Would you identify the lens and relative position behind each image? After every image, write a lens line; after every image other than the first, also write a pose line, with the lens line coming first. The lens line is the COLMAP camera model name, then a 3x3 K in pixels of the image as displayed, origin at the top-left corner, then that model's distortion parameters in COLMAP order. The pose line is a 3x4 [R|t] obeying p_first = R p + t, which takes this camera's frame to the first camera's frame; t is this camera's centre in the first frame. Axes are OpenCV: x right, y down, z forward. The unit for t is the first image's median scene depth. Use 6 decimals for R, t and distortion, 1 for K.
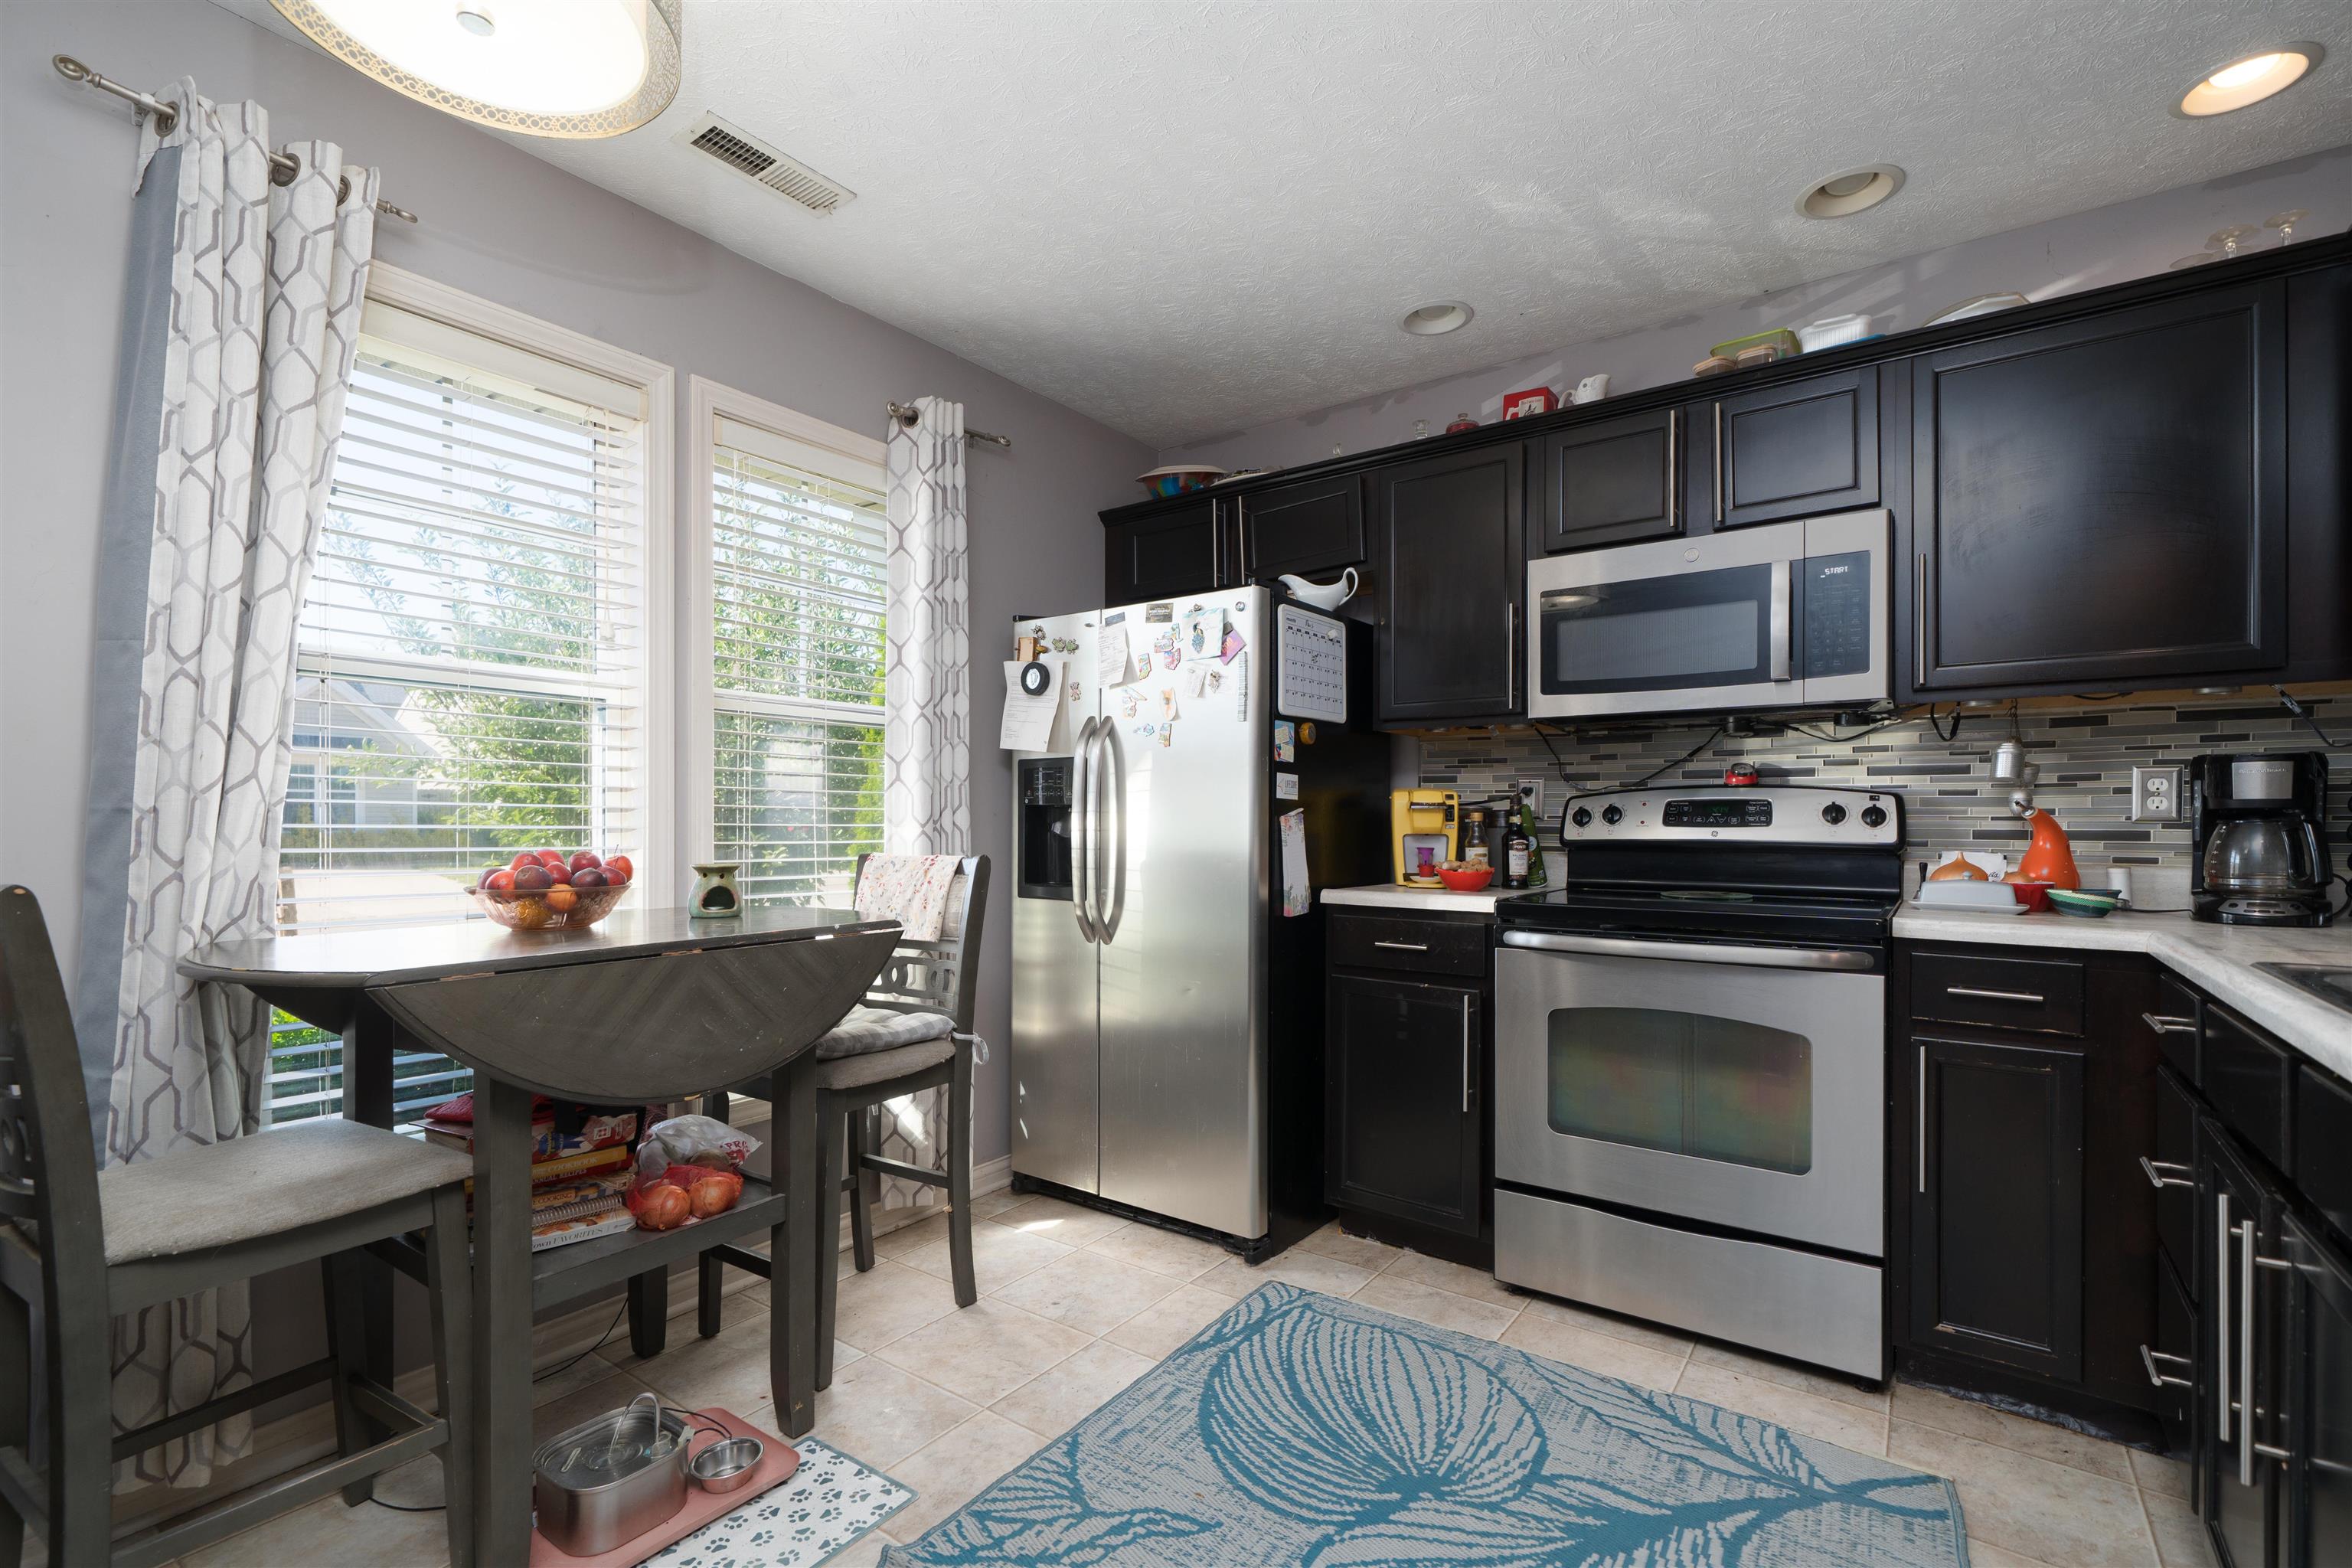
lens RADIAL K [[1039.2, 0, 1184.6], [0, 1039.2, 814.5], [0, 0, 1]] dist [-0.003235, -0.000597]
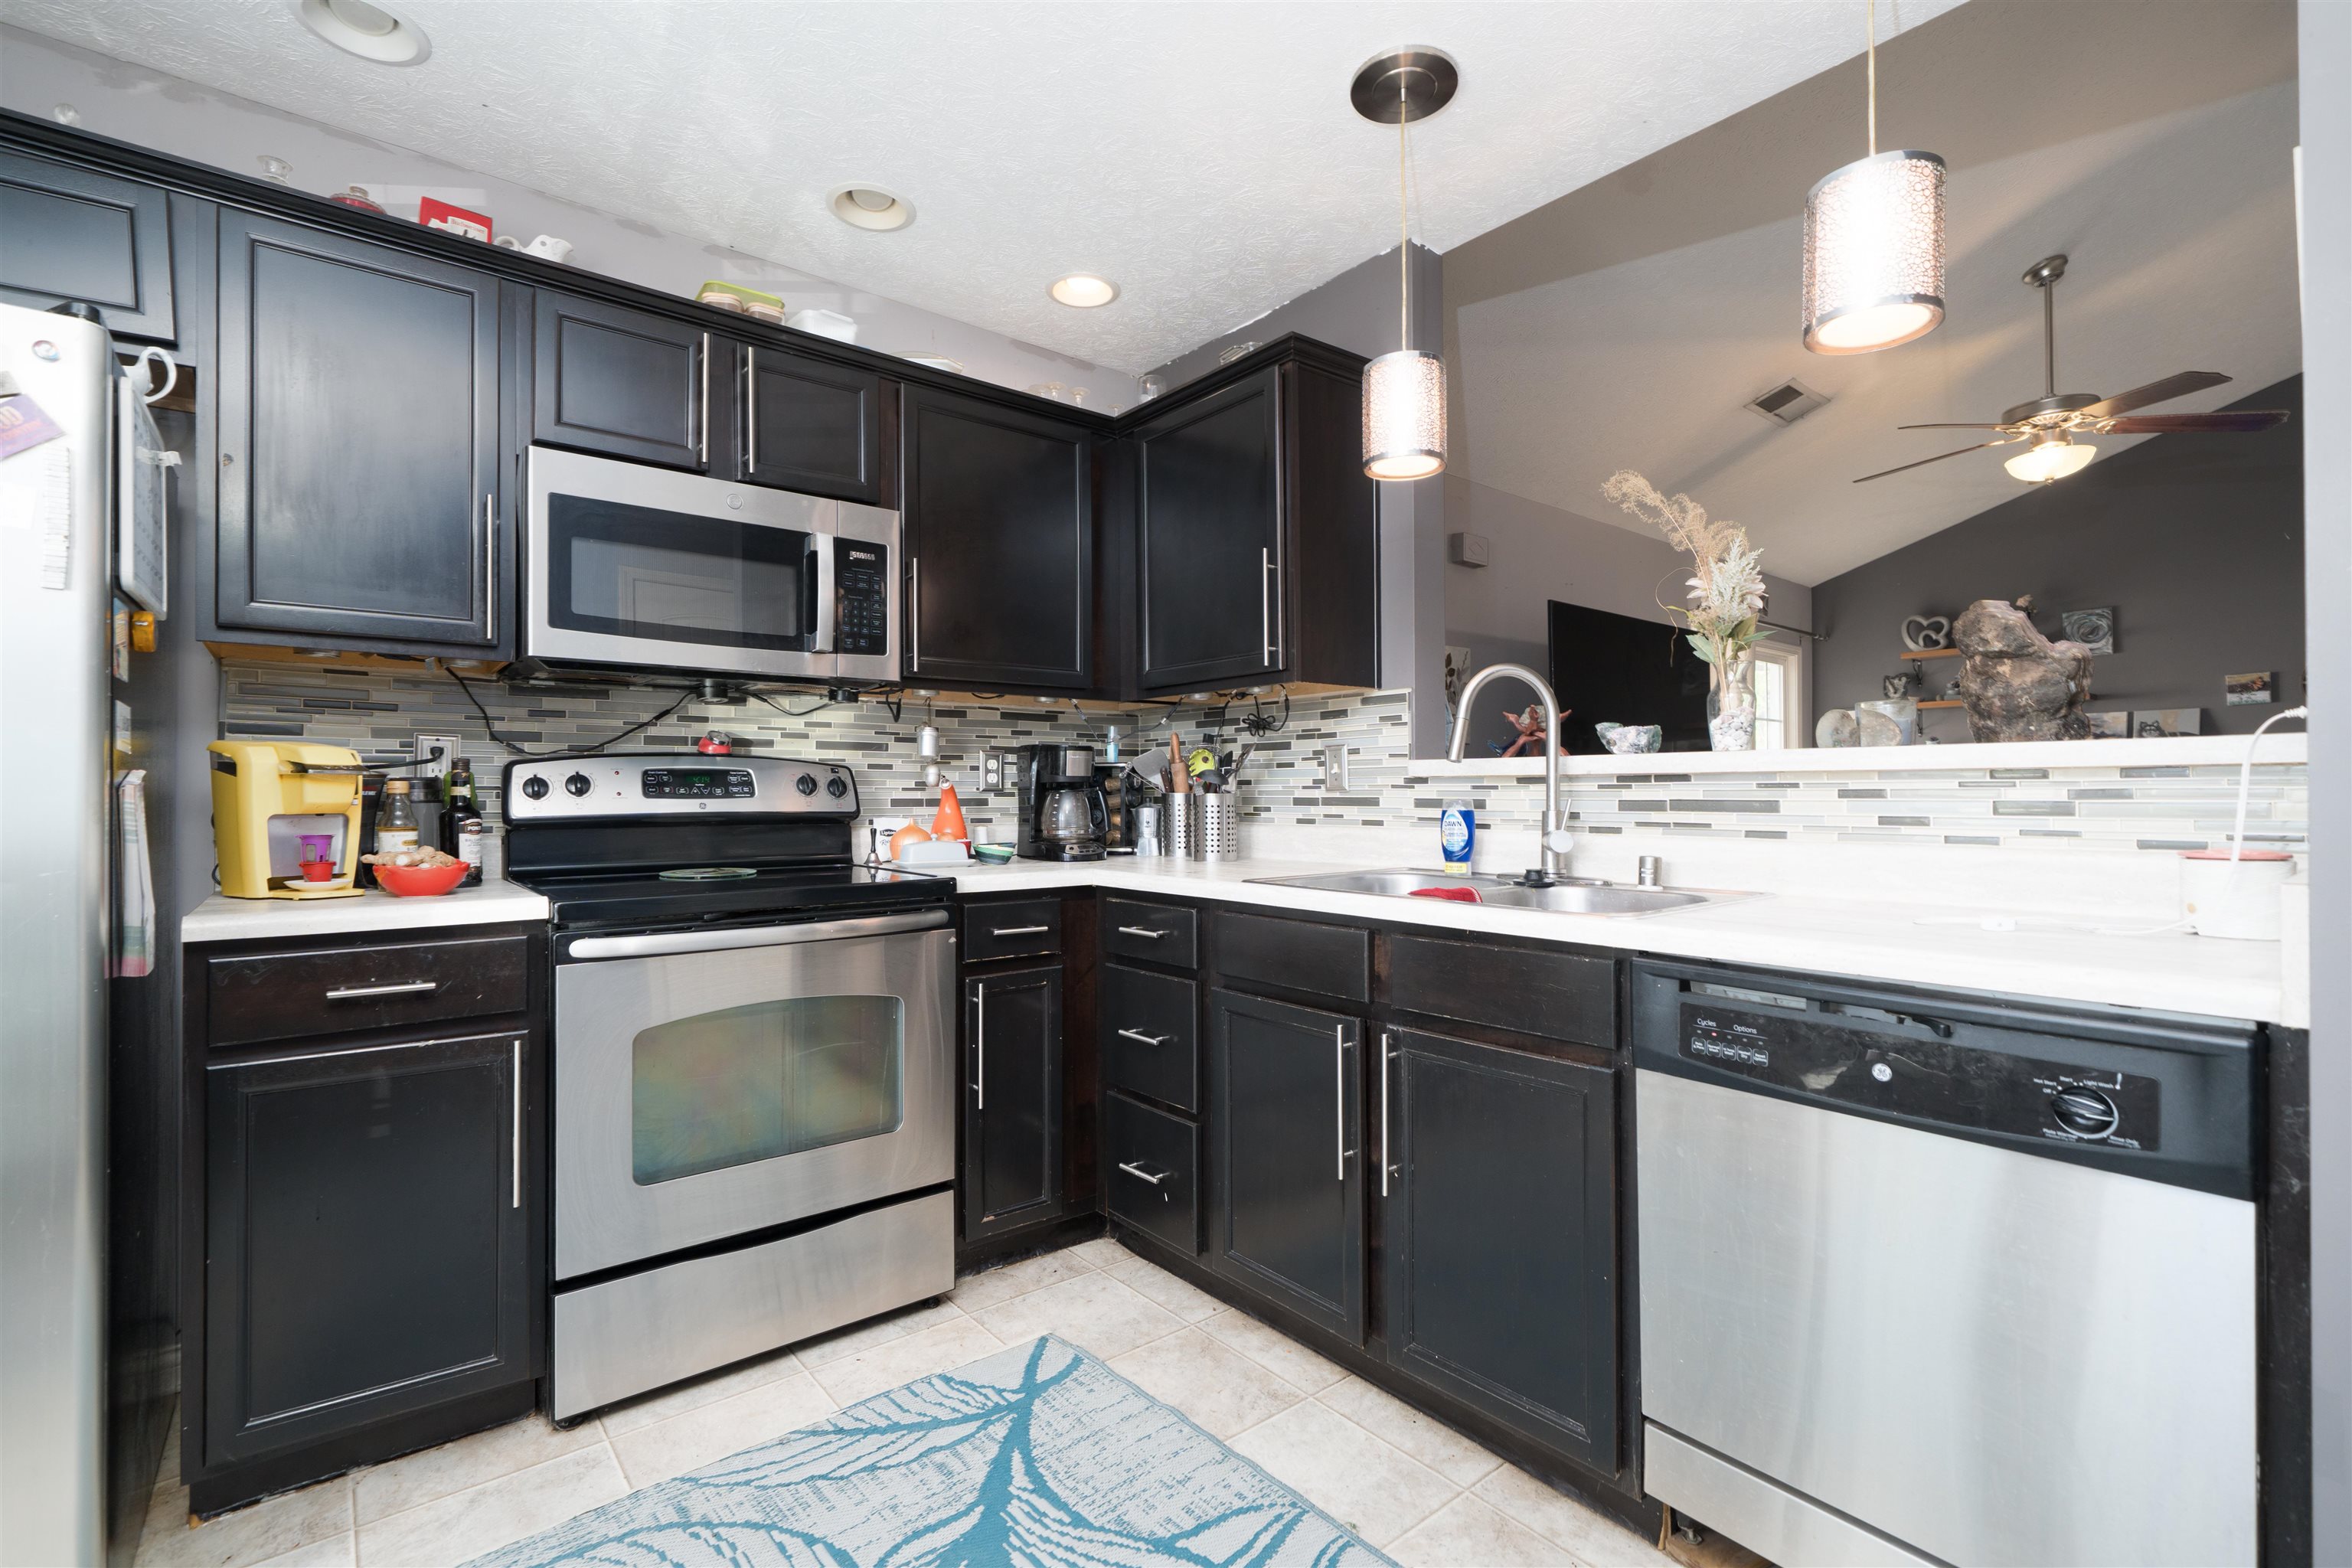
lens RADIAL K [[1019.1, 0, 1166.0], [0, 1019.1, 787.9], [0, 0, 1]] dist [-0.000544, -0.000409]
pose [[0.274830, 0.001274, 0.961492, -0.271542], [-0.002618, 0.999996, -0.000577, 0.002160], [-0.961489, -0.002358, 0.274833, 0.392314]]
